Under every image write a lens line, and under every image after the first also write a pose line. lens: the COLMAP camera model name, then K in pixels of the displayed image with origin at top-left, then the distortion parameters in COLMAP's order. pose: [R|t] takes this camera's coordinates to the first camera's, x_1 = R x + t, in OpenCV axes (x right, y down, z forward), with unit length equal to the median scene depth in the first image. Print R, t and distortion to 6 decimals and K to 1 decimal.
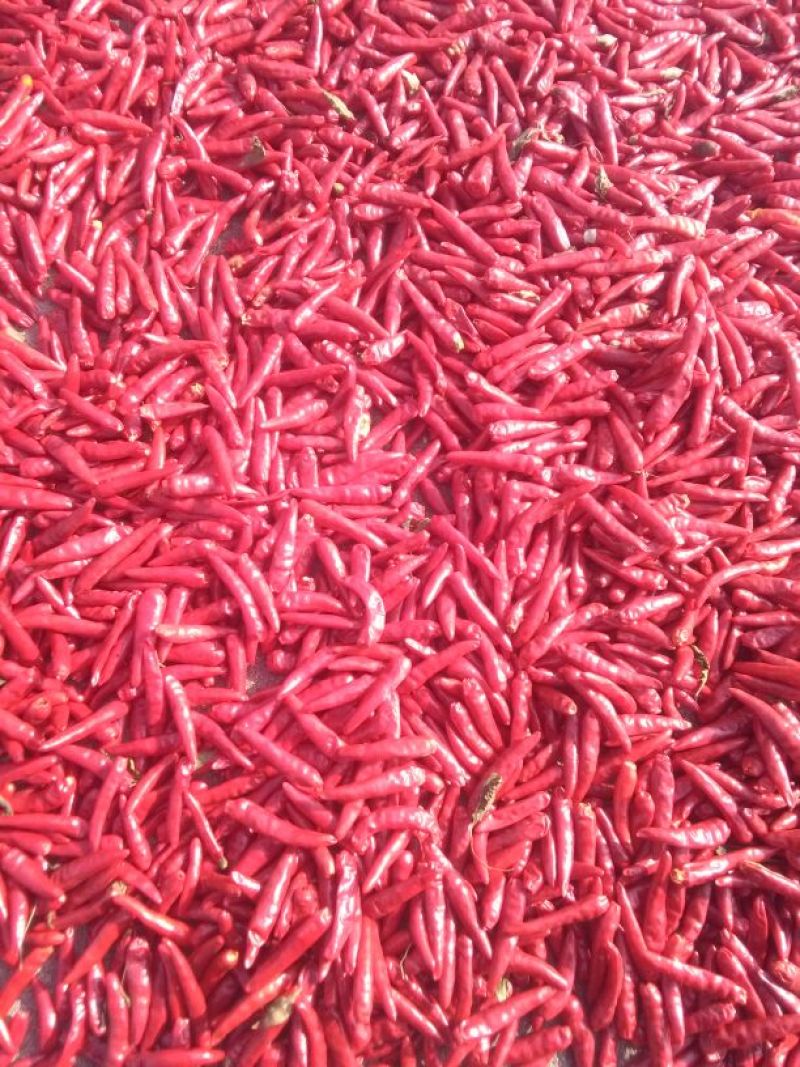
lens RADIAL K [[857.4, 0, 396.4], [0, 857.4, 526.6], [0, 0, 1]] dist [0.095647, -0.146722]
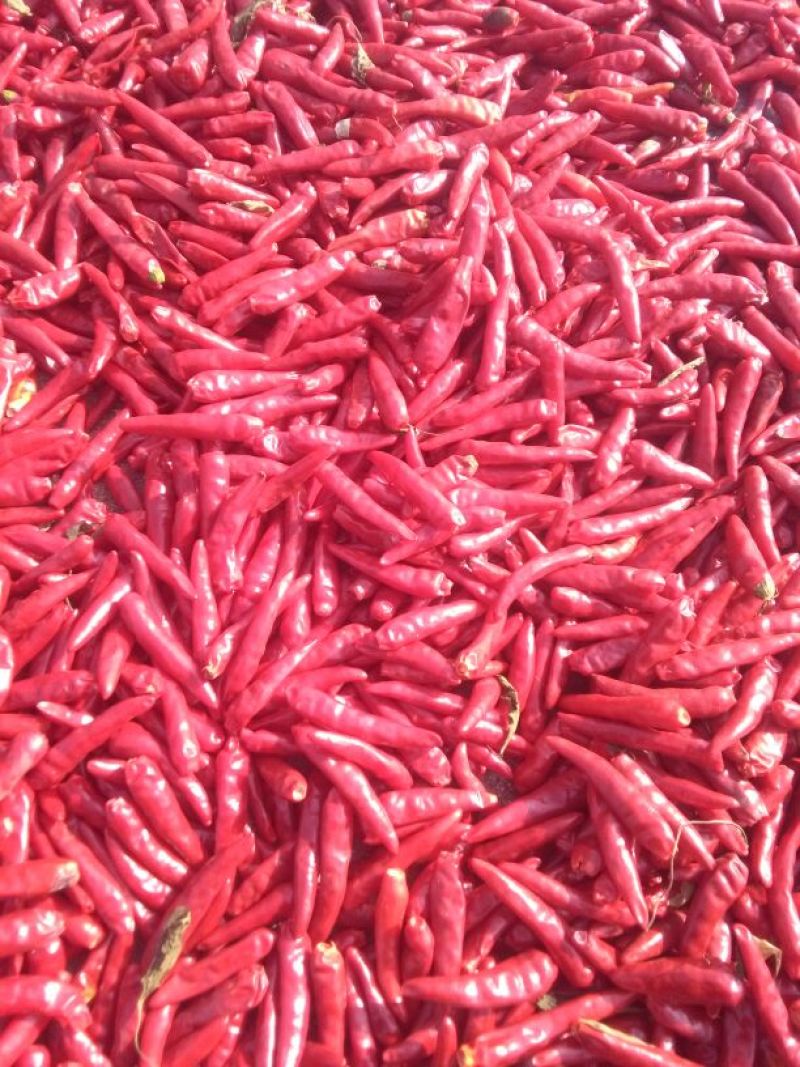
lens RADIAL K [[857.4, 0, 396.4], [0, 857.4, 526.6], [0, 0, 1]] dist [0.095647, -0.146722]
pose [[0.997082, -0.075347, 0.012256, 0.260814], [0.076025, 0.994631, -0.070212, 0.062031], [-0.006900, 0.070938, 0.997457, 0.323264]]
